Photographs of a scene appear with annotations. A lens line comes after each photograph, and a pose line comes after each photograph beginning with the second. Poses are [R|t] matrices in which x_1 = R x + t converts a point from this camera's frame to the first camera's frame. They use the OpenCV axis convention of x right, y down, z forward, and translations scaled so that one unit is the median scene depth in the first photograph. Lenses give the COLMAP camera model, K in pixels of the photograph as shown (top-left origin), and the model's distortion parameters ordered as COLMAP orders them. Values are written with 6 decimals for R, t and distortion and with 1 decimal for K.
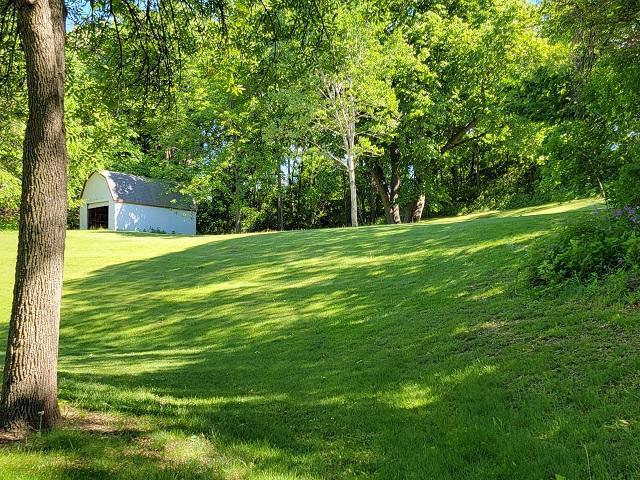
lens RADIAL K [[753.7, 0, 320.0], [0, 753.7, 240.0], [0, 0, 1]] dist [0.128734, 0.001901]
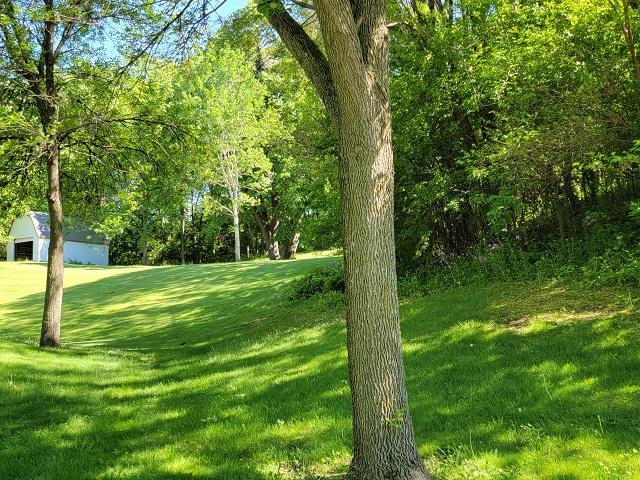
lens RADIAL K [[753.7, 0, 320.0], [0, 753.7, 240.0], [0, 0, 1]] dist [0.128734, 0.001901]
pose [[0.993840, 0.008253, 0.110513, 0.039158], [-0.004702, 0.999466, -0.032349, -0.009839], [-0.110721, 0.031630, 0.993348, -0.258005]]
